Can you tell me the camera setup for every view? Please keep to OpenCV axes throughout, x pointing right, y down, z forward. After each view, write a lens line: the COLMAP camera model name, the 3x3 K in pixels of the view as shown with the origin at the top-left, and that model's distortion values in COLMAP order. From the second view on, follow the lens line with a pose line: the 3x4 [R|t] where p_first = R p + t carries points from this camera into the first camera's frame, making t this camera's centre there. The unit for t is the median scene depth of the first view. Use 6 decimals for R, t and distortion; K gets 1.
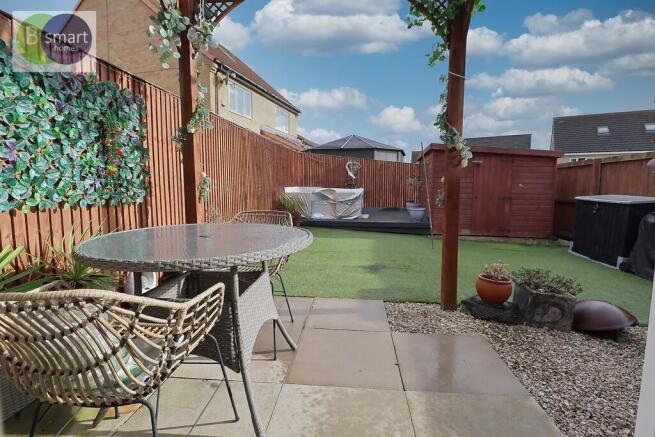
lens RADIAL K [[305.0, 0, 327.7], [0, 305.0, 218.0], [0, 0, 1]] dist [-0.013273, -0.001489]
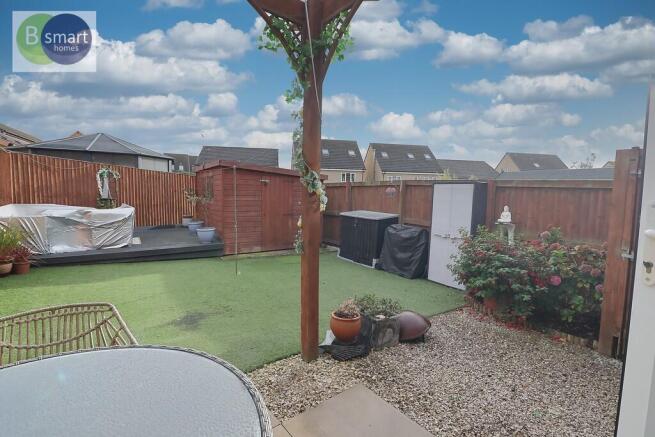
lens RADIAL K [[305.0, 0, 328.8], [0, 305.0, 215.7], [0, 0, 1]] dist [-0.013273, -0.001489]
pose [[0.721378, -0.047426, 0.690915, -0.083046], [0.062070, 0.998065, 0.003703, -0.061906], [-0.689754, 0.040213, 0.722926, 0.111373]]
